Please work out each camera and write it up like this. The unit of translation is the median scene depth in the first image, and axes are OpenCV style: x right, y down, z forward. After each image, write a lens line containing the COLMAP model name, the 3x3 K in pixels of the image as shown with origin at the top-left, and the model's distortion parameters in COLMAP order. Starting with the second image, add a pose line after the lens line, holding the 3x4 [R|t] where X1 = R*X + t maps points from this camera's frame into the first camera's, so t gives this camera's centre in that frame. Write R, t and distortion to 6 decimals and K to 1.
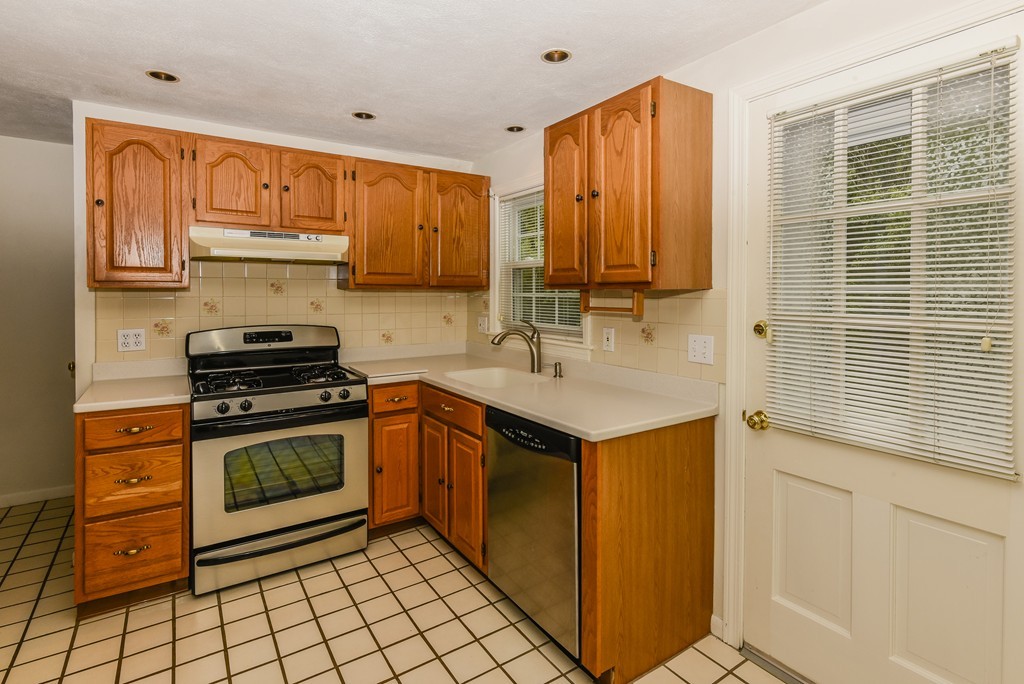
lens RADIAL K [[518.2, 0, 513.1], [0, 518.2, 286.4], [0, 0, 1]] dist [-0.001126, -0.000404]
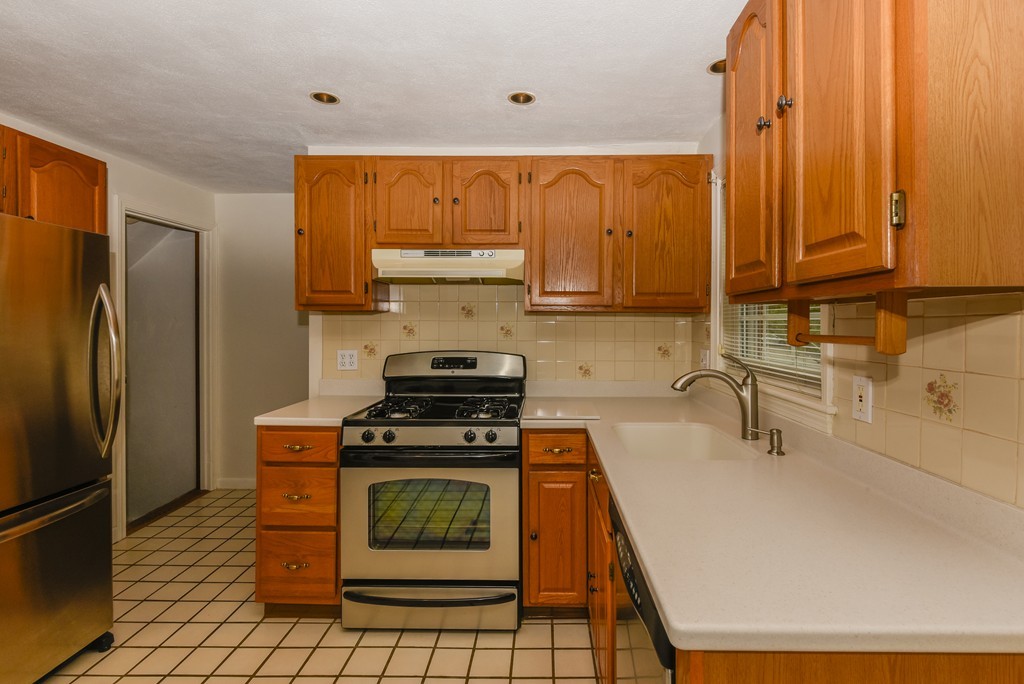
lens RADIAL K [[541.9, 0, 463.5], [0, 541.9, 314.8], [0, 0, 1]] dist [0.002264, -0.000145]
pose [[0.830340, -0.002357, -0.557253, 0.117178], [0.002590, 0.999997, -0.000371, 0.013242], [0.557252, -0.001135, 0.830343, 0.246133]]
